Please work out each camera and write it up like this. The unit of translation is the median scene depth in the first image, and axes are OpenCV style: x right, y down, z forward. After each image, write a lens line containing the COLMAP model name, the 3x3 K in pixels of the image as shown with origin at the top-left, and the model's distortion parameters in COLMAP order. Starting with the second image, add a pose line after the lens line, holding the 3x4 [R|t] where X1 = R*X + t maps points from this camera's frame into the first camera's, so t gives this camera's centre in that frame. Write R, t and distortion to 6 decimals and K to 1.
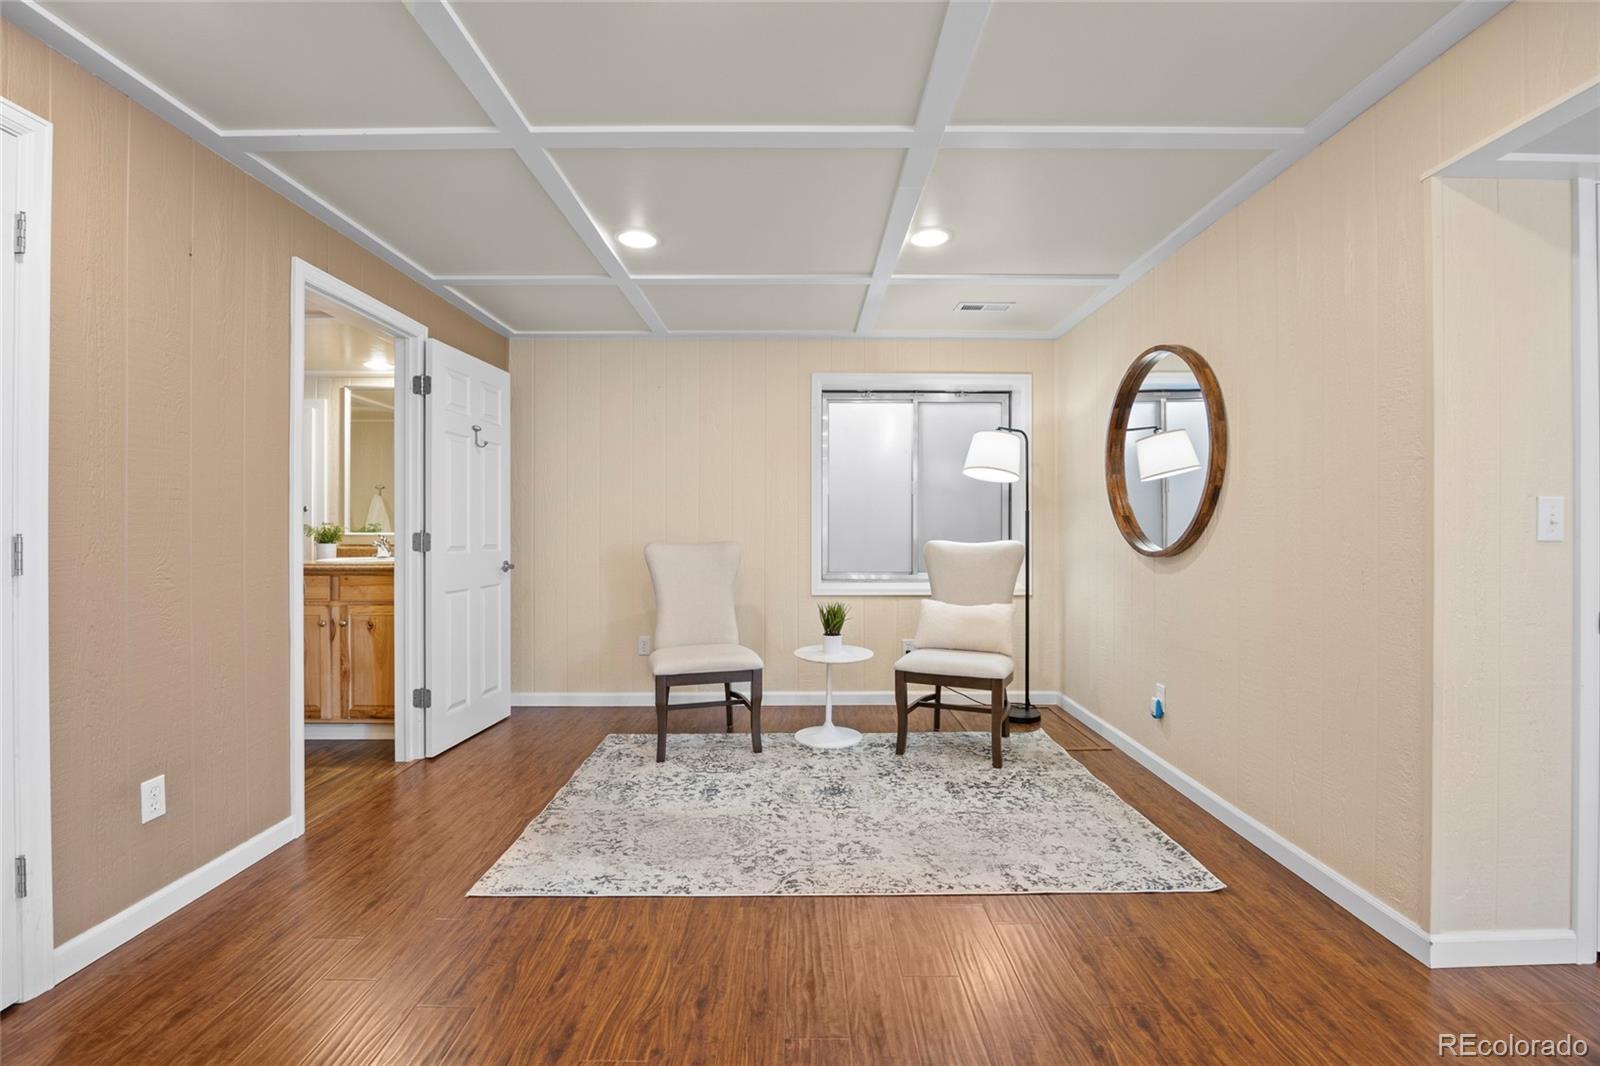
lens RADIAL K [[698.7, 0, 805.0], [0, 698.7, 530.0], [0, 0, 1]] dist [-0.035722, 0.012100]
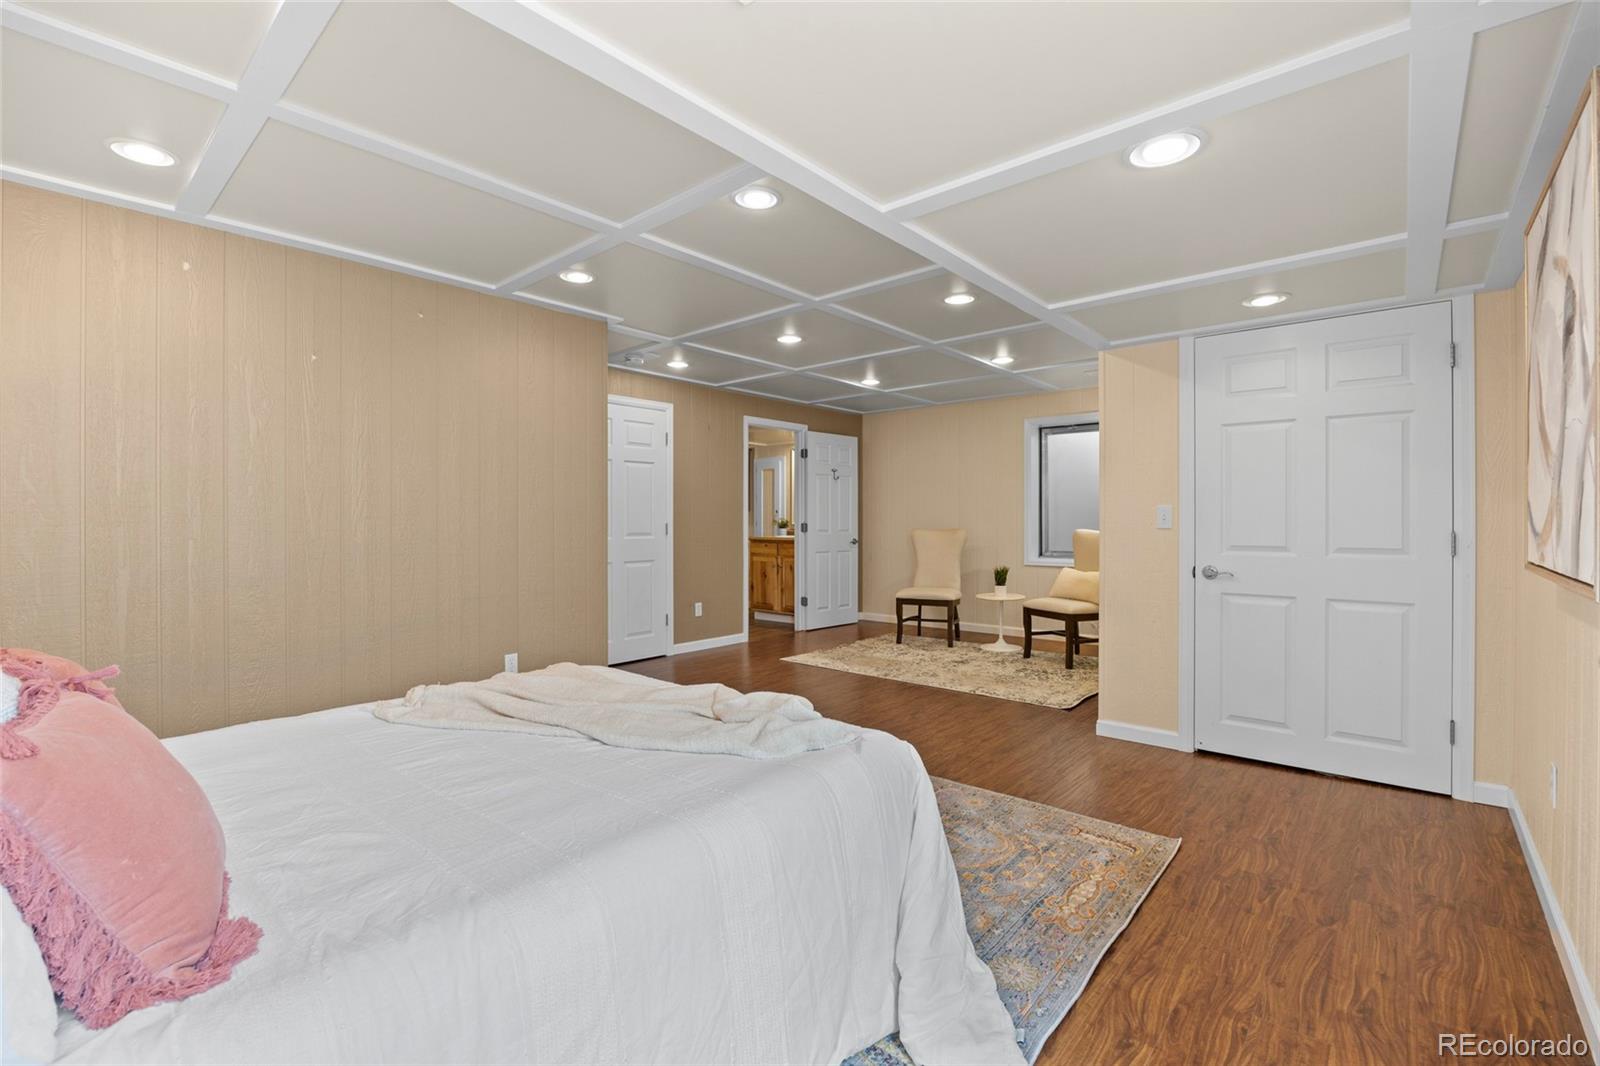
lens RADIAL K [[705.2, 0, 804.3], [0, 705.2, 521.2], [0, 0, 1]] dist [-0.012176, 0.000606]
pose [[0.749994, 0.002602, -0.661439, 0.811092], [-0.005654, 0.999981, -0.002478, 0.003080], [0.661420, 0.005598, 0.749995, -0.576038]]
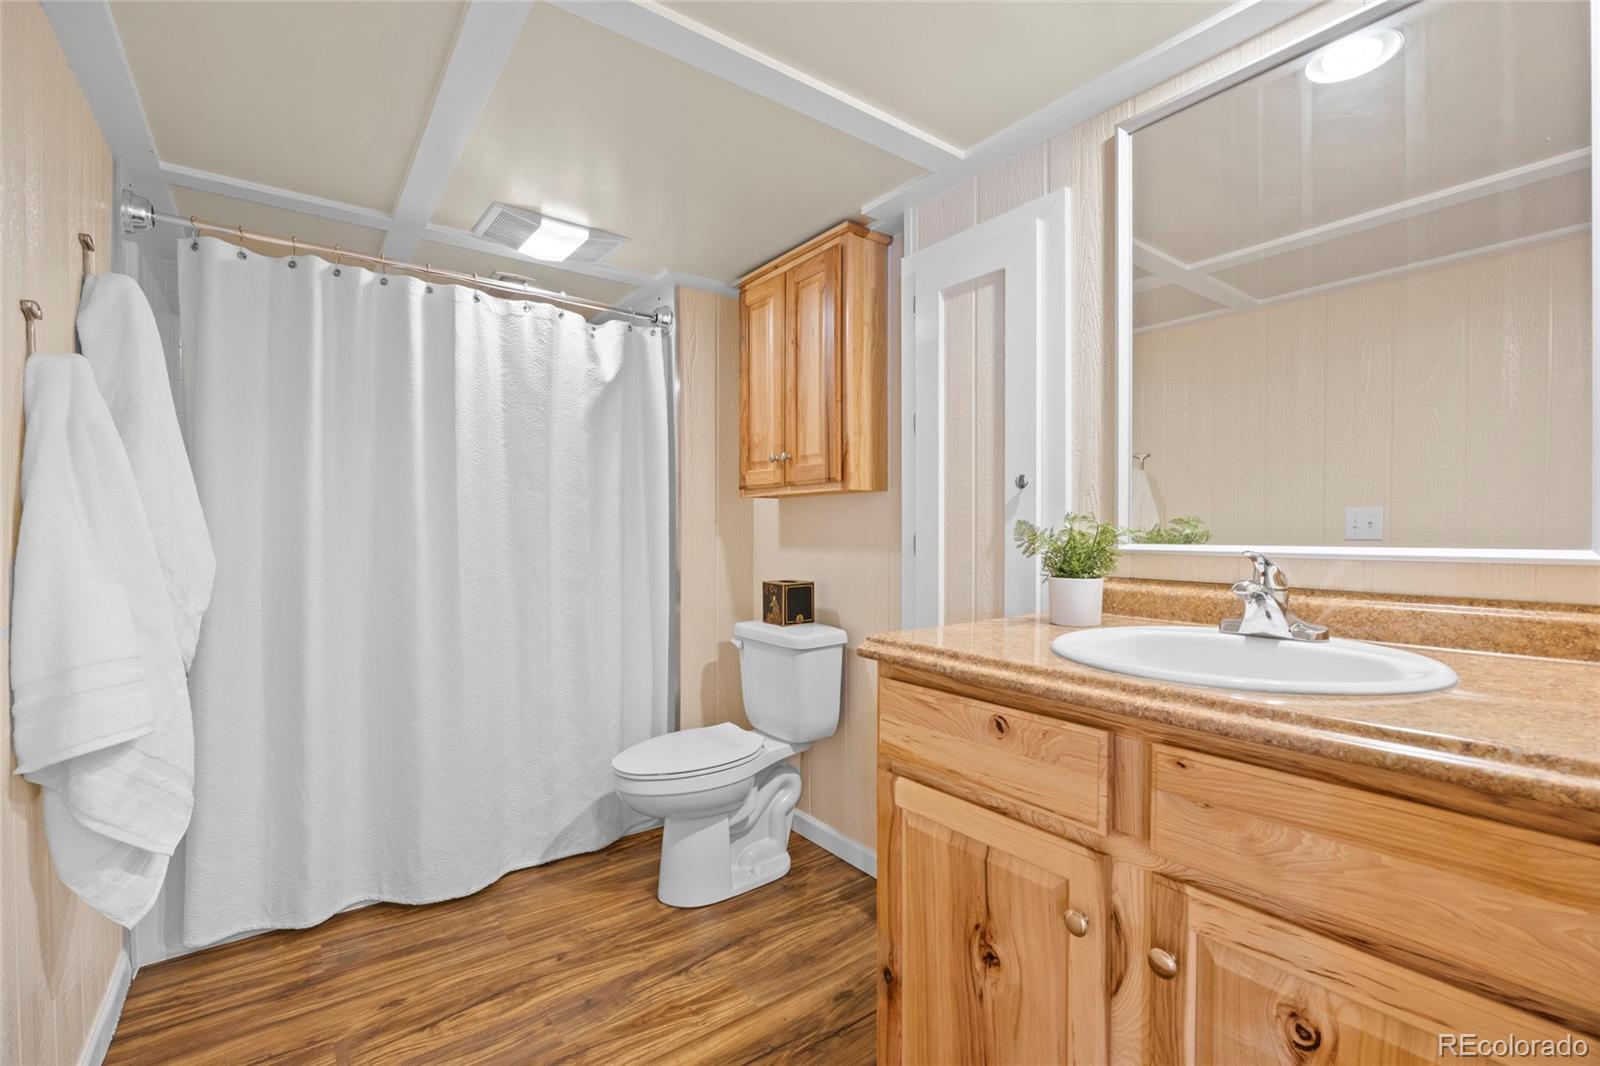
lens RADIAL K [[705.2, 0, 804.3], [0, 705.2, 521.2], [0, 0, 1]] dist [-0.012176, 0.000606]
pose [[0.598164, -0.009187, -0.801321, -0.554912], [-0.008197, 0.999812, -0.017581, -0.000435], [0.801332, 0.017085, 0.597976, 0.766145]]
